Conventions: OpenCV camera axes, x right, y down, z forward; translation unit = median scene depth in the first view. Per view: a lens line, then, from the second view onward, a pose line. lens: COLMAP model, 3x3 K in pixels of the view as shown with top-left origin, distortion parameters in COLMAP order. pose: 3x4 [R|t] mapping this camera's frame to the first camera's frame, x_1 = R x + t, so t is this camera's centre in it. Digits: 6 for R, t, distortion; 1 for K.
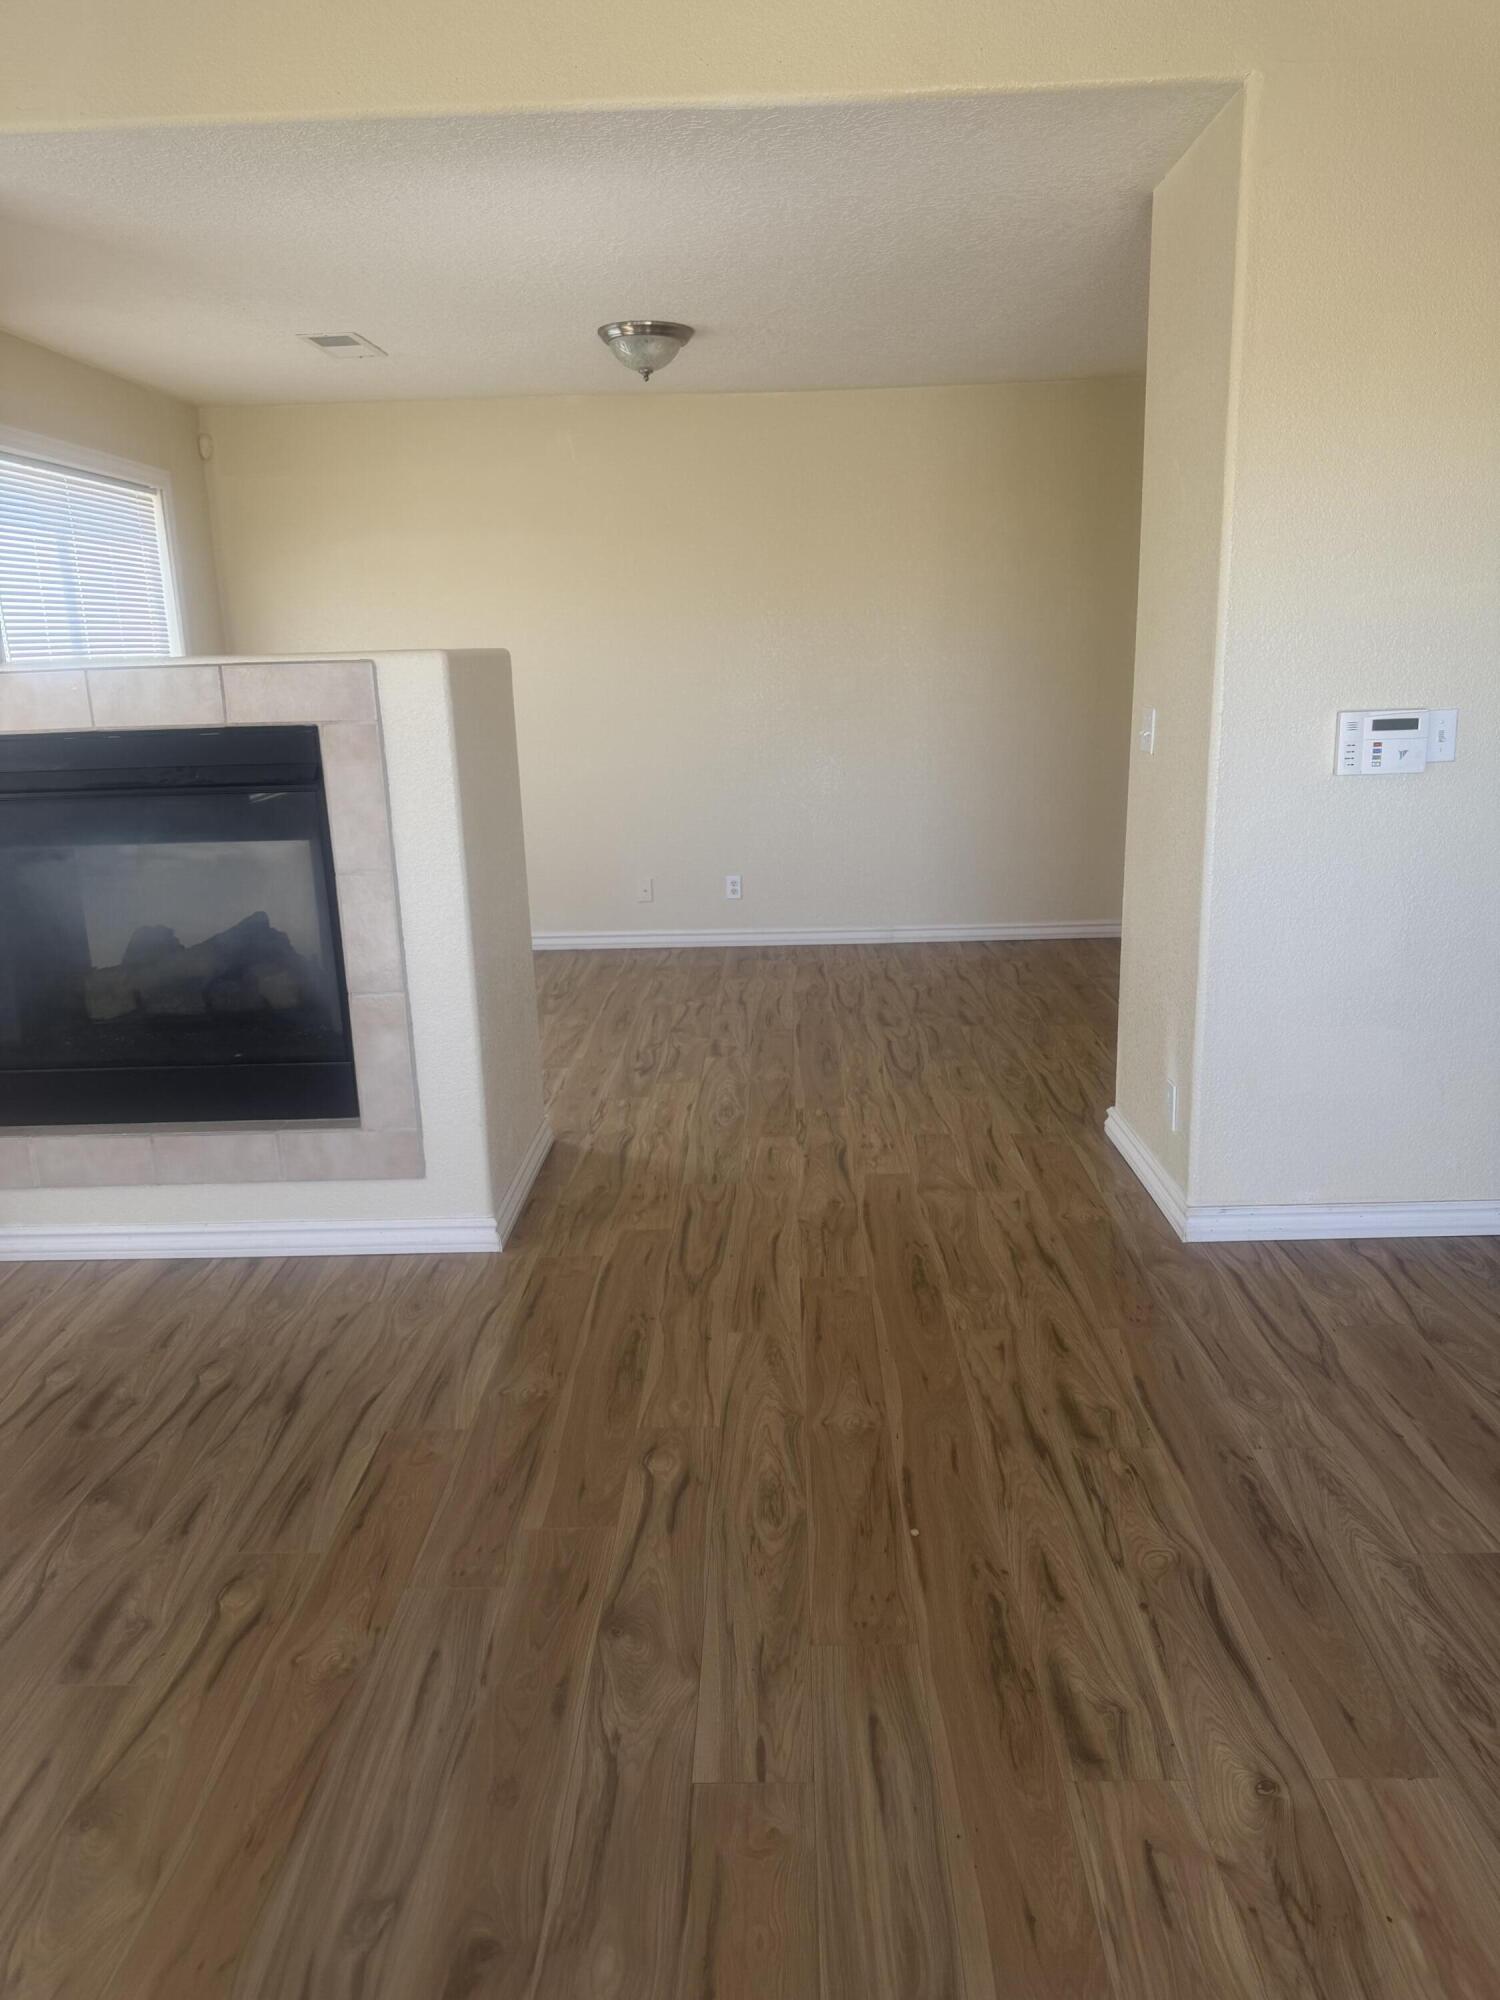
lens RADIAL K [[1415.2, 0, 738.6], [0, 1415.2, 991.4], [0, 0, 1]] dist [0.037009, -0.041776]
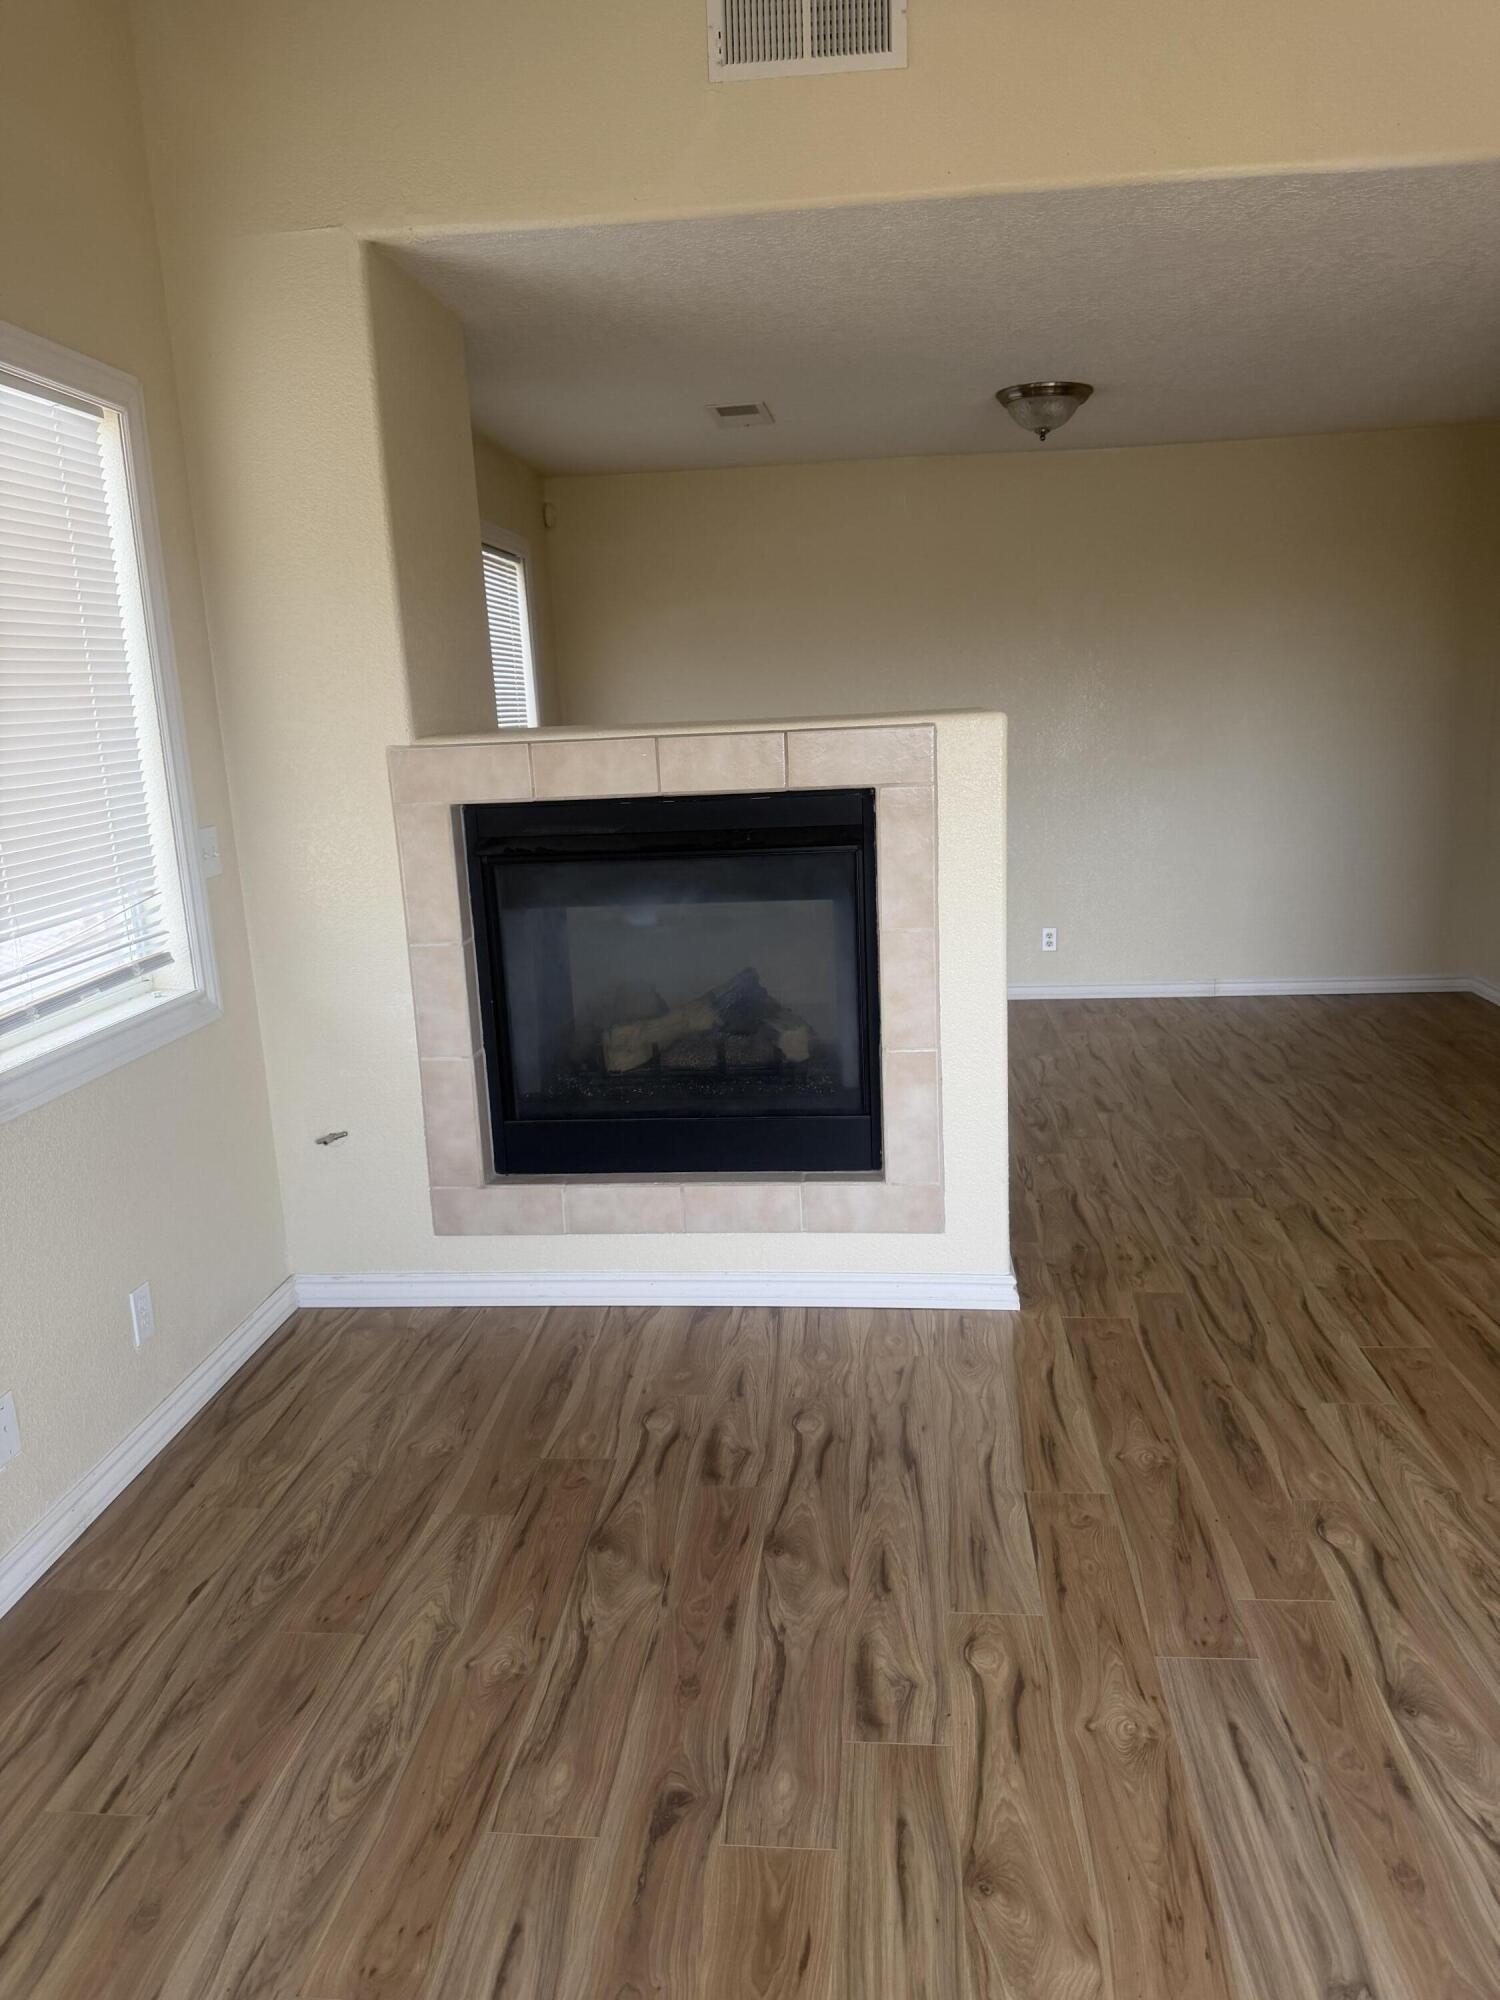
lens RADIAL K [[1415.2, 0, 730.0], [0, 1415.2, 996.3], [0, 0, 1]] dist [0.037009, -0.041776]
pose [[0.996543, 0.006341, -0.082831, -0.299926], [-0.008749, 0.999549, -0.028738, -0.006692], [0.082612, 0.029363, 0.996149, -0.017460]]
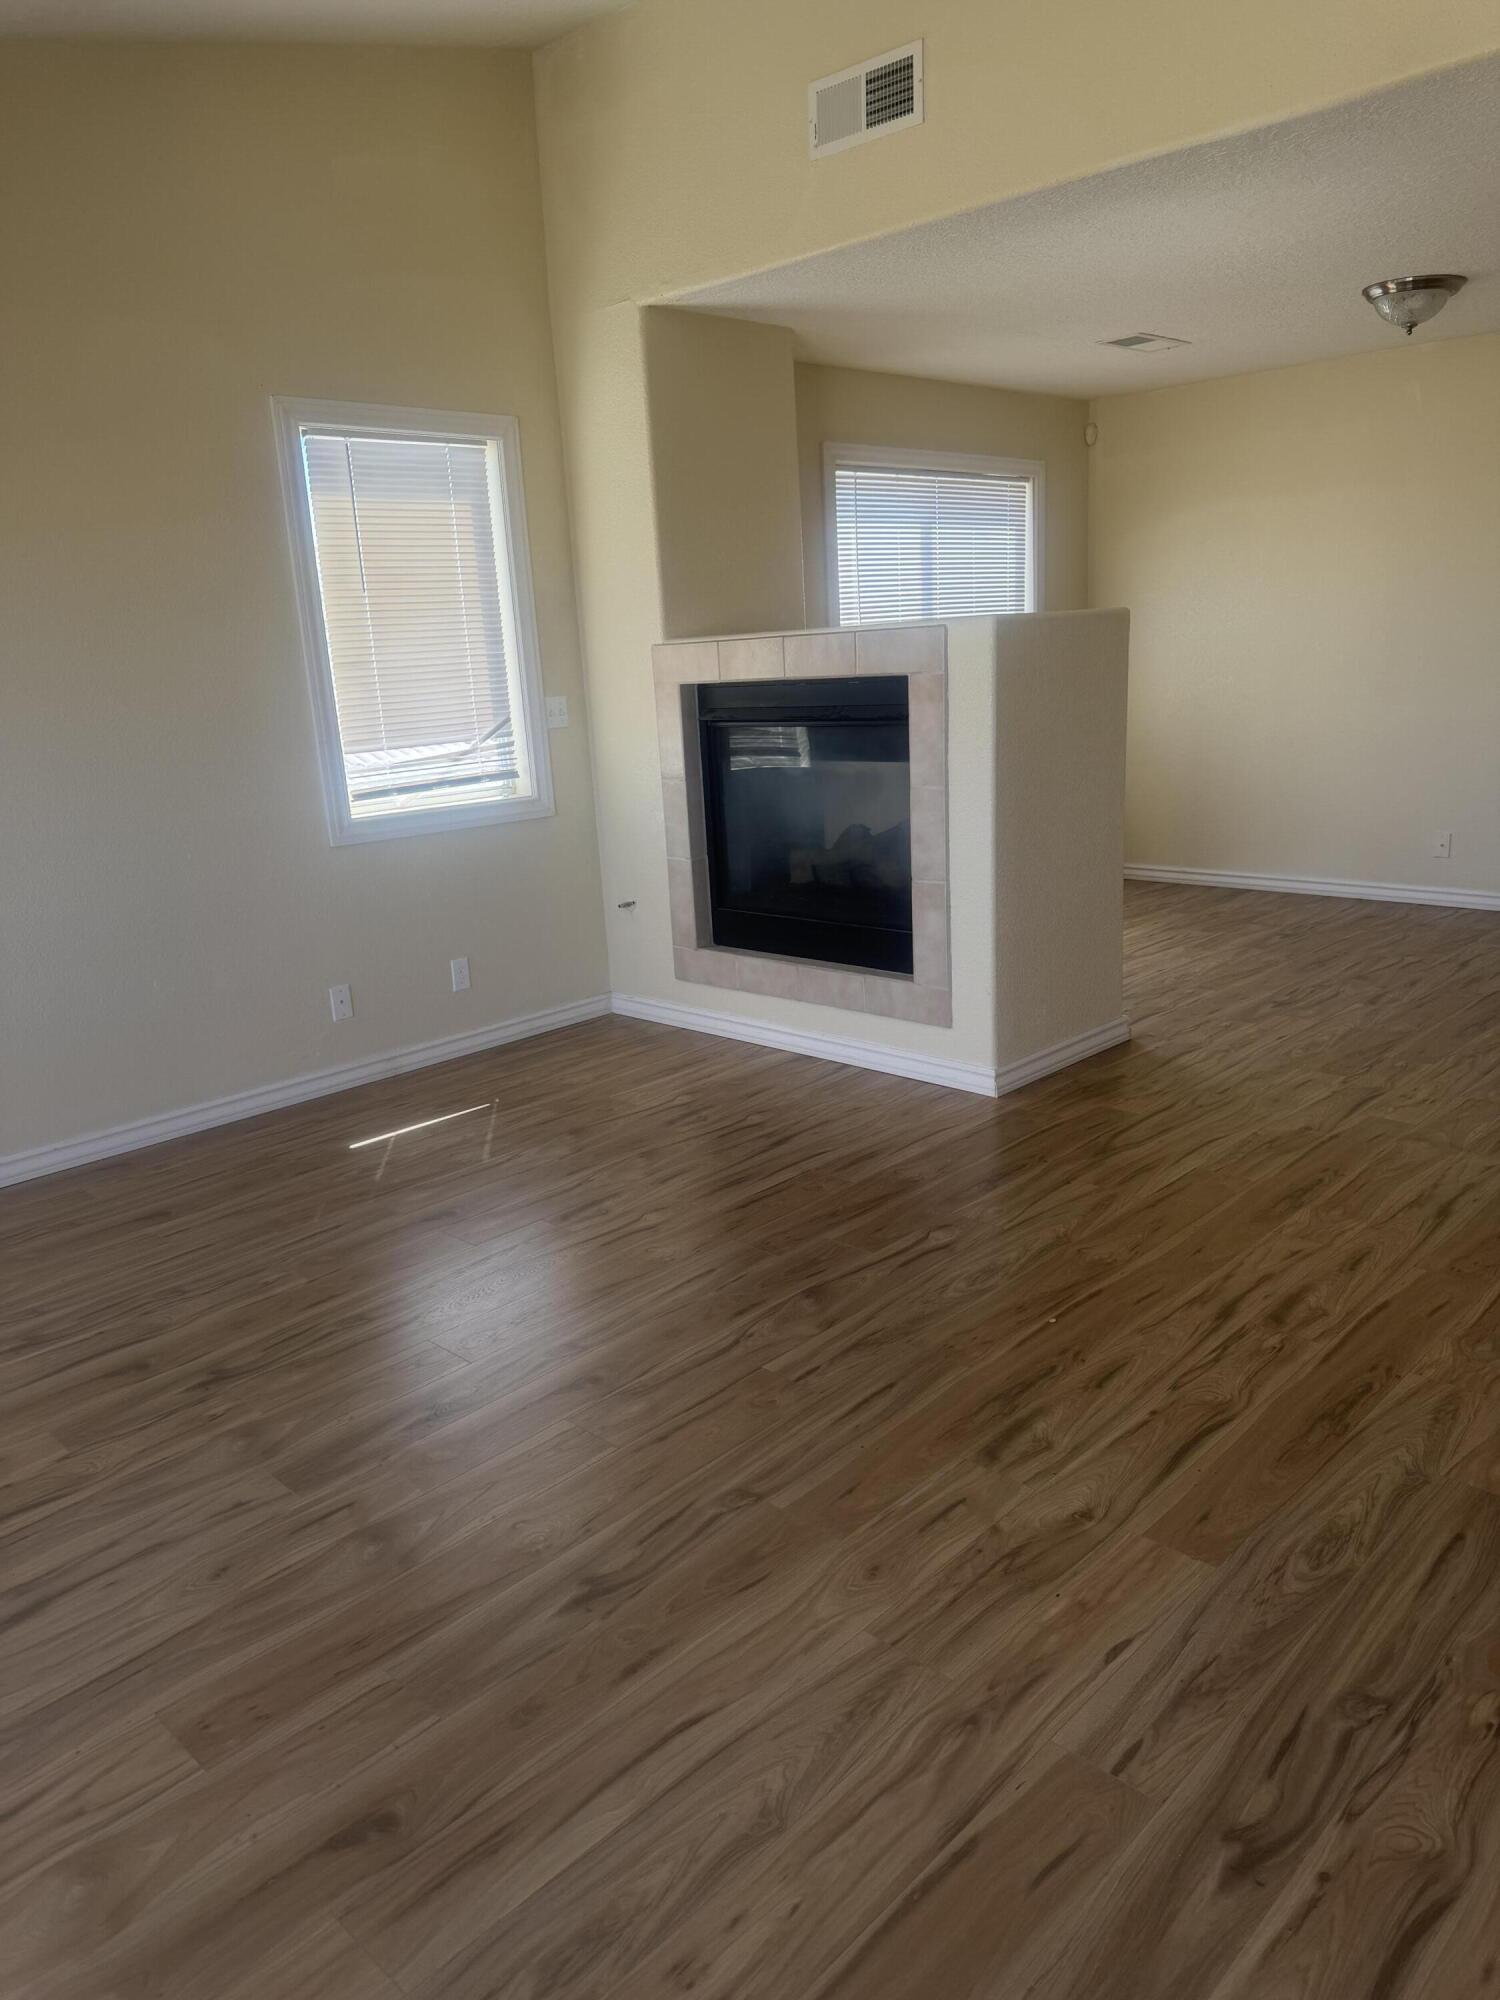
lens RADIAL K [[1415.2, 0, 749.7], [0, 1415.2, 997.8], [0, 0, 1]] dist [0.037009, -0.041776]
pose [[0.729852, 0.156058, -0.665554, 0.510131], [-0.131679, 0.987455, 0.087135, 0.016022], [0.670803, 0.024044, 0.741246, -0.085108]]
